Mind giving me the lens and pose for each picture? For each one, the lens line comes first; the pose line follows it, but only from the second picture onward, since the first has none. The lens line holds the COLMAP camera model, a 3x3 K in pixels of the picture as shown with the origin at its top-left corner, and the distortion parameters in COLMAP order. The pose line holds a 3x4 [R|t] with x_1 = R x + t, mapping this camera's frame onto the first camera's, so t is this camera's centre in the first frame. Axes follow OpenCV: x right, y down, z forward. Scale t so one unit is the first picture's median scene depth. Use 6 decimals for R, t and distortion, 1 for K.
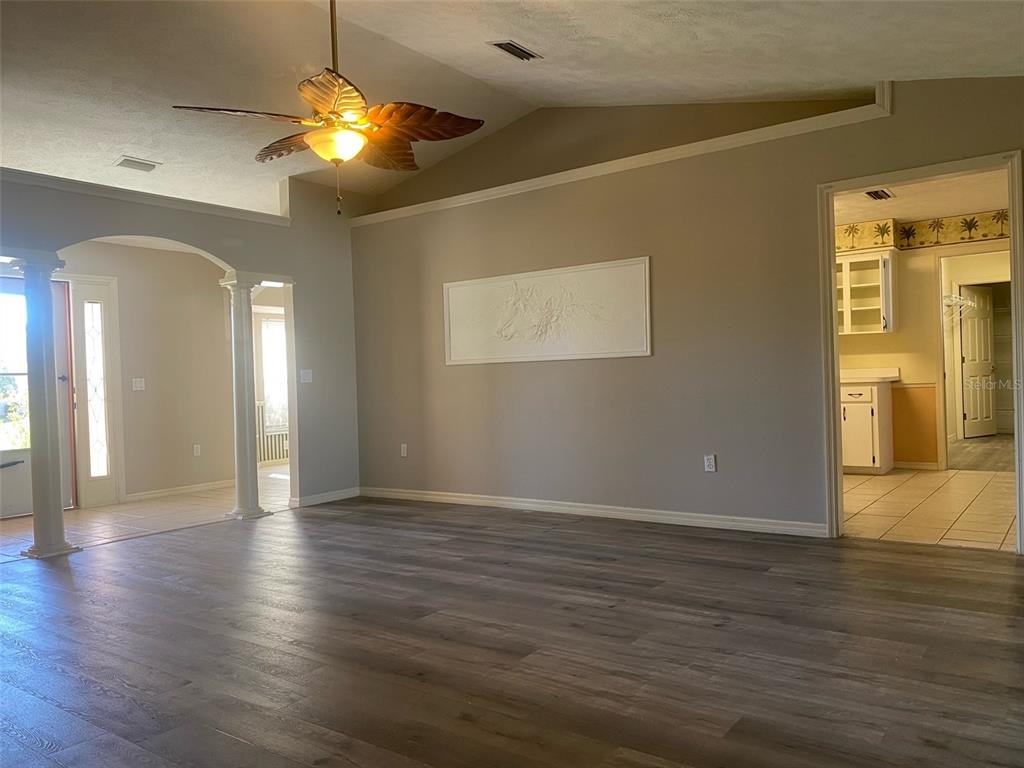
lens RADIAL K [[785.3, 0, 512.1], [0, 785.3, 388.0], [0, 0, 1]] dist [0.032115, -0.018764]
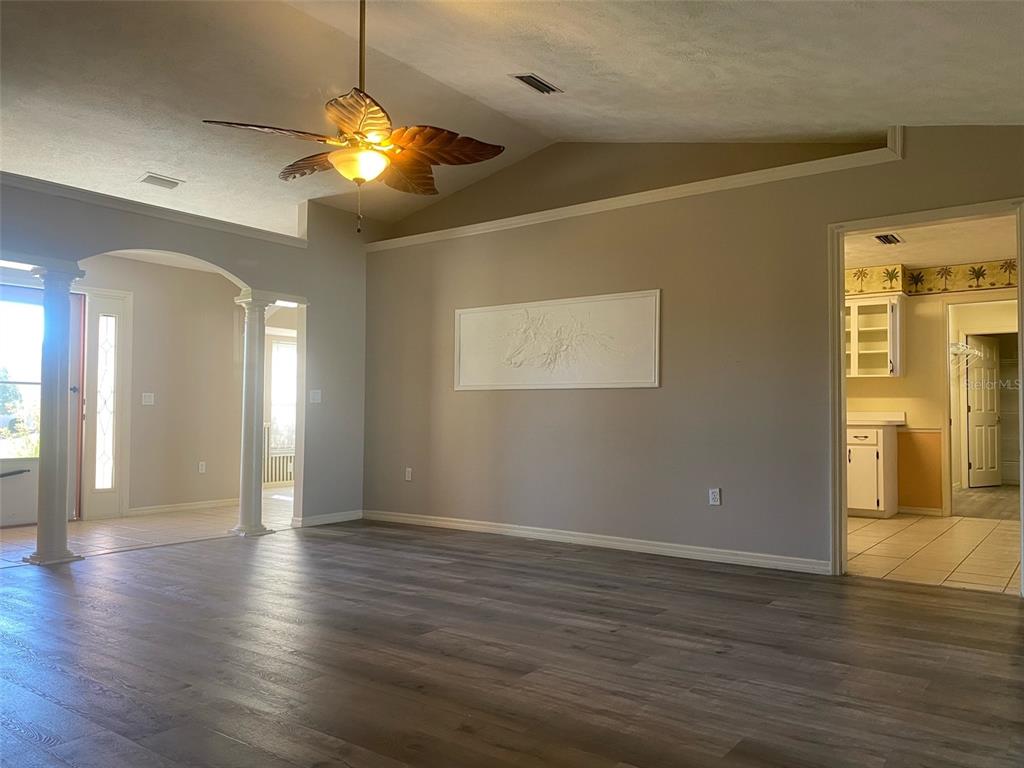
lens RADIAL K [[785.3, 0, 513.9], [0, 785.3, 392.0], [0, 0, 1]] dist [0.032115, -0.018764]
pose [[0.999221, 0.039236, -0.004149, -0.005156], [-0.039376, 0.998340, -0.042024, 0.017063], [0.002494, 0.042155, 0.999108, -0.007156]]
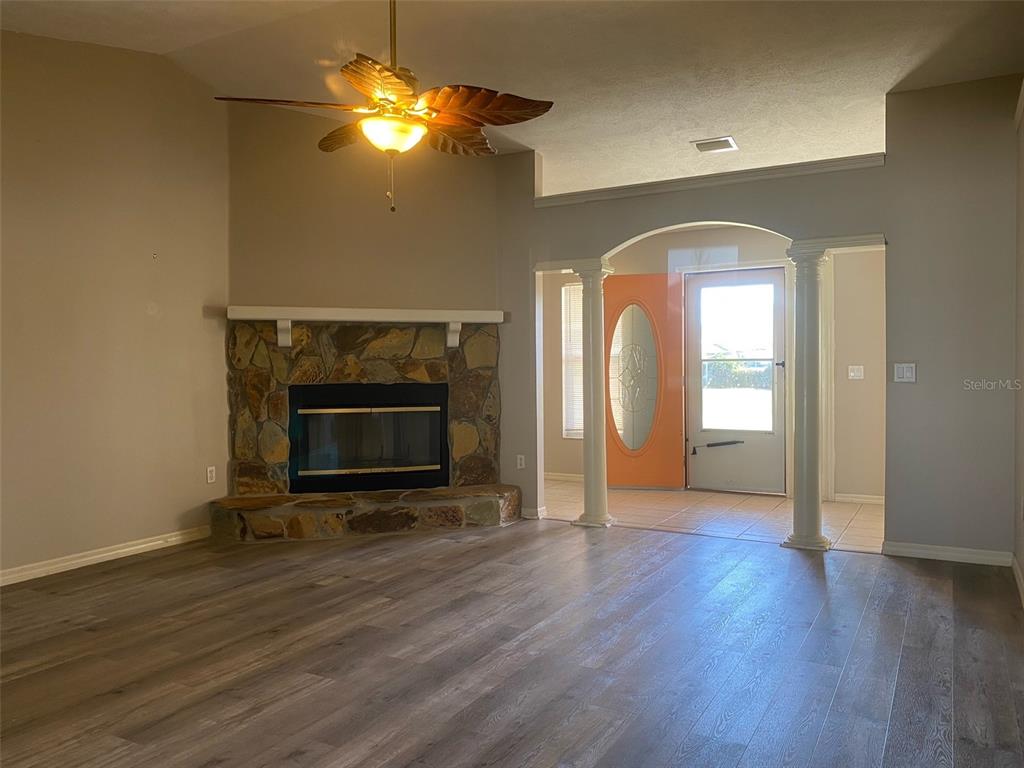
lens RADIAL K [[785.3, 0, 516.8], [0, 785.3, 381.3], [0, 0, 1]] dist [0.032115, -0.018764]
pose [[0.124608, 0.054043, -0.990733, 0.578299], [-0.010699, 0.998531, 0.053122, -0.061871], [0.992148, 0.003981, 0.125003, 0.842221]]
